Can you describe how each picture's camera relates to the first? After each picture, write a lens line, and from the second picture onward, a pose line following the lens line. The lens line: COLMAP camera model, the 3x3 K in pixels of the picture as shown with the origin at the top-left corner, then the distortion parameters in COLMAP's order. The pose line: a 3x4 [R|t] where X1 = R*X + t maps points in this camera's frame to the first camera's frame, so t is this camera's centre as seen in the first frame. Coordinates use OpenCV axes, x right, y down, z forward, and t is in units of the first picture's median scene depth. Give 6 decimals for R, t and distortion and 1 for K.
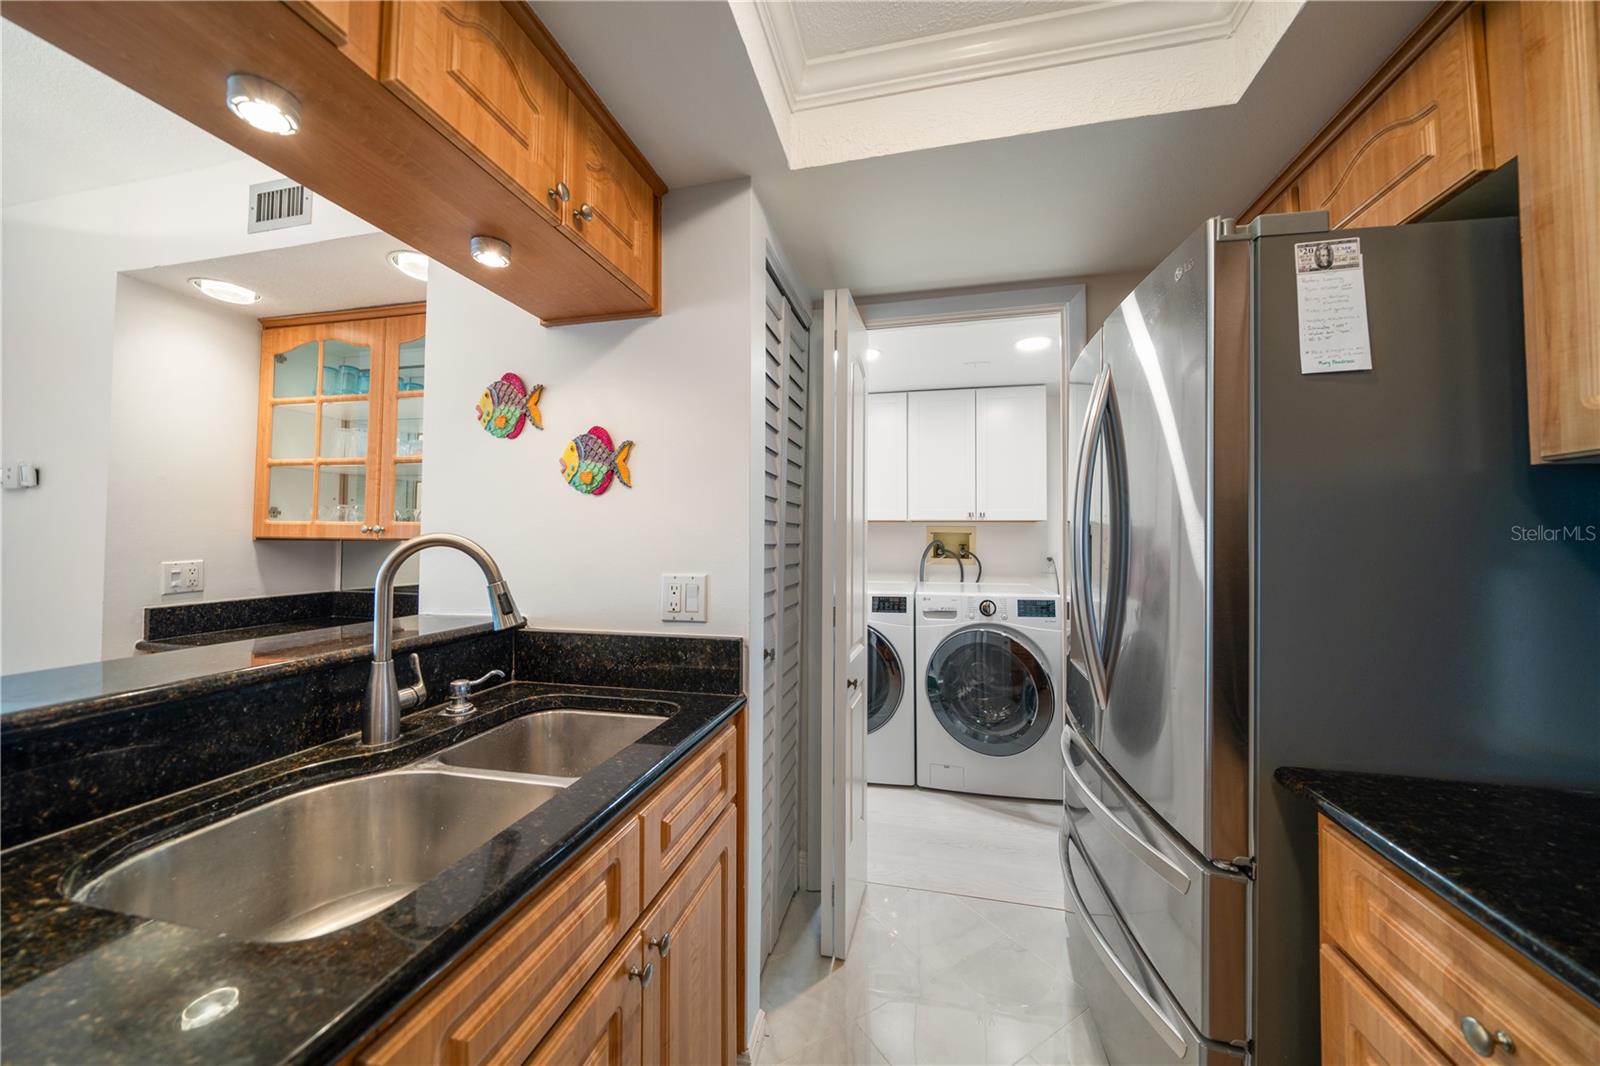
lens RADIAL K [[548.4, 0, 819.2], [0, 548.4, 515.5], [0, 0, 1]] dist [-0.003715, -0.000552]
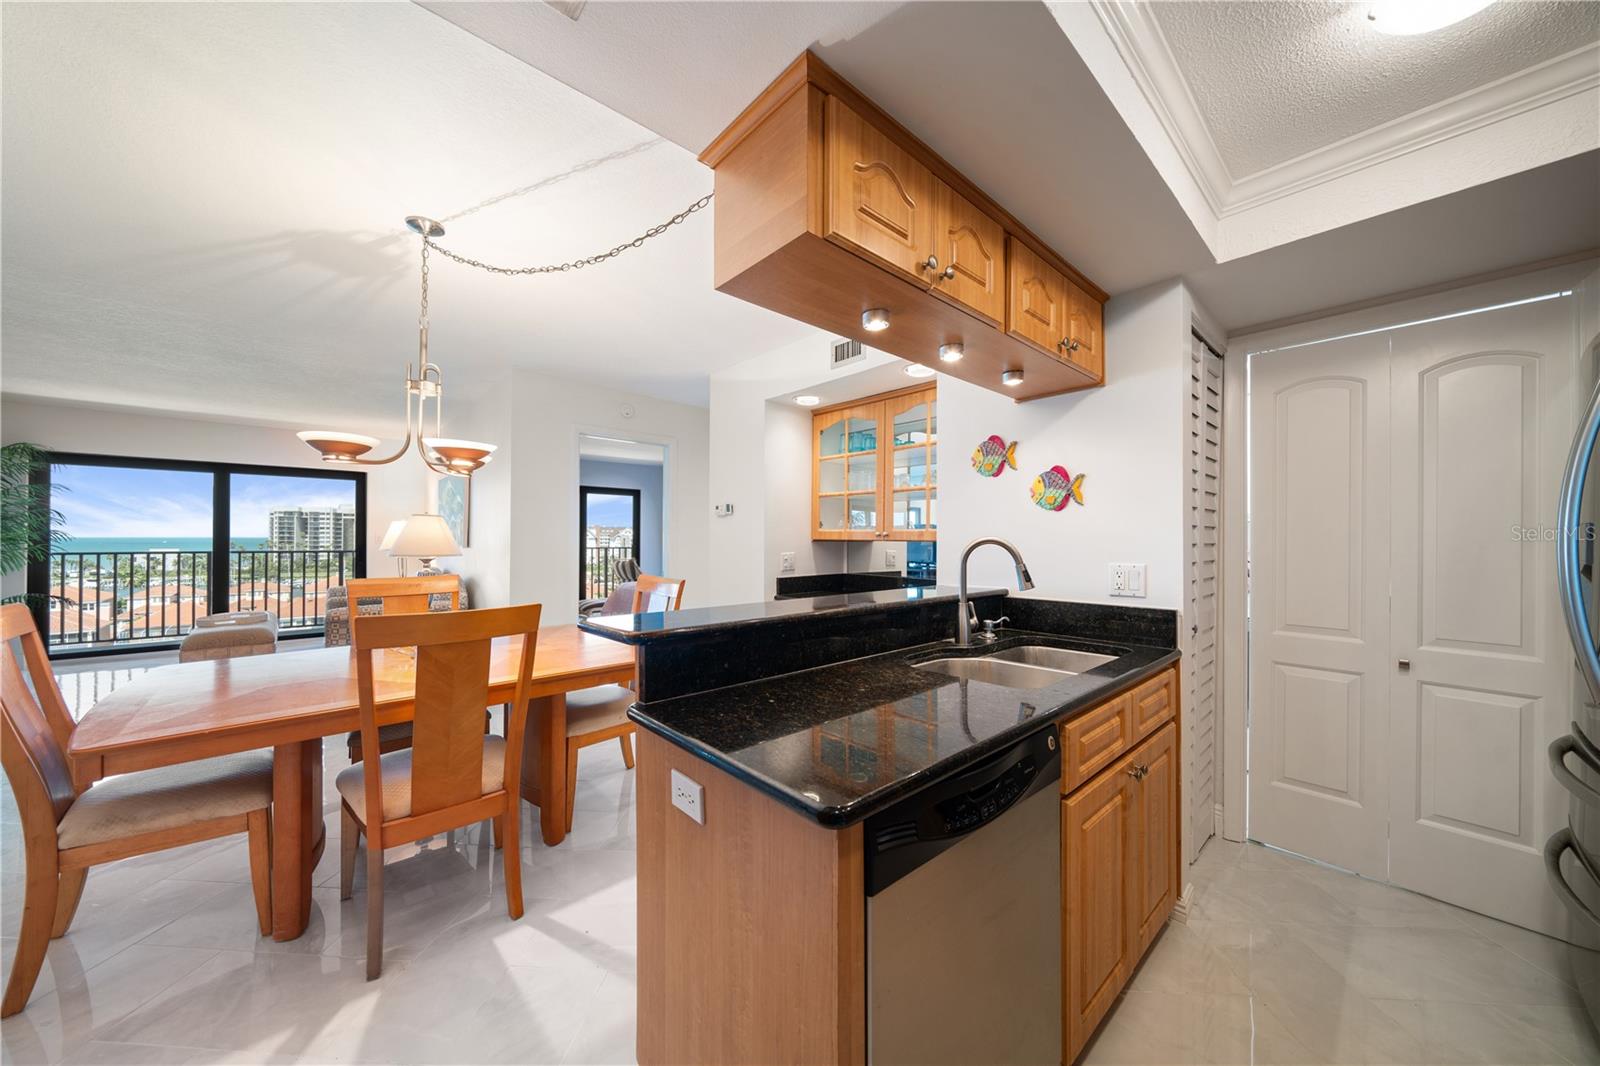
lens RADIAL K [[548.4, 0, 804.7], [0, 548.4, 536.8], [0, 0, 1]] dist [-0.003715, -0.000552]
pose [[0.809617, -0.005588, -0.586932, -0.081932], [0.025695, 0.999333, 0.025930, -0.023074], [0.586396, -0.036074, 0.809221, -0.641555]]
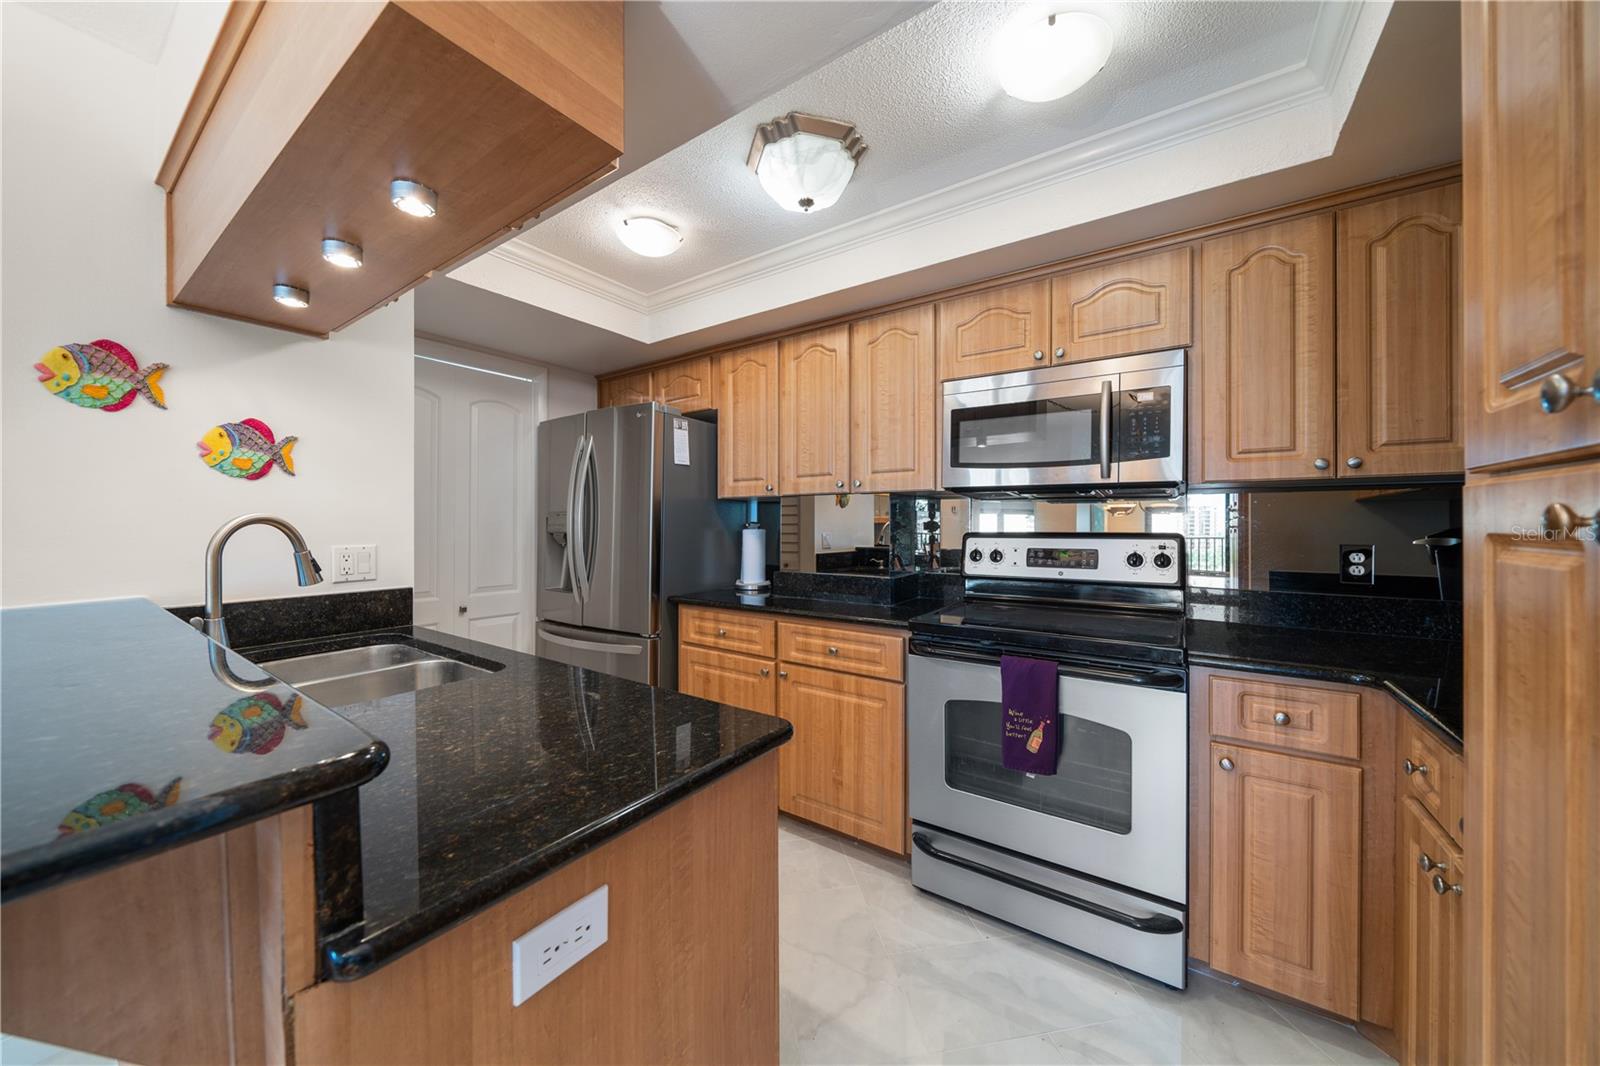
lens RADIAL K [[548.4, 0, 794.1], [0, 548.4, 525.8], [0, 0, 1]] dist [-0.003715, -0.000552]
pose [[0.375020, -0.007143, 0.926989, -1.031317], [-0.035158, 0.999141, 0.021922, -0.007022], [-0.926350, -0.040813, 0.374447, -0.457246]]
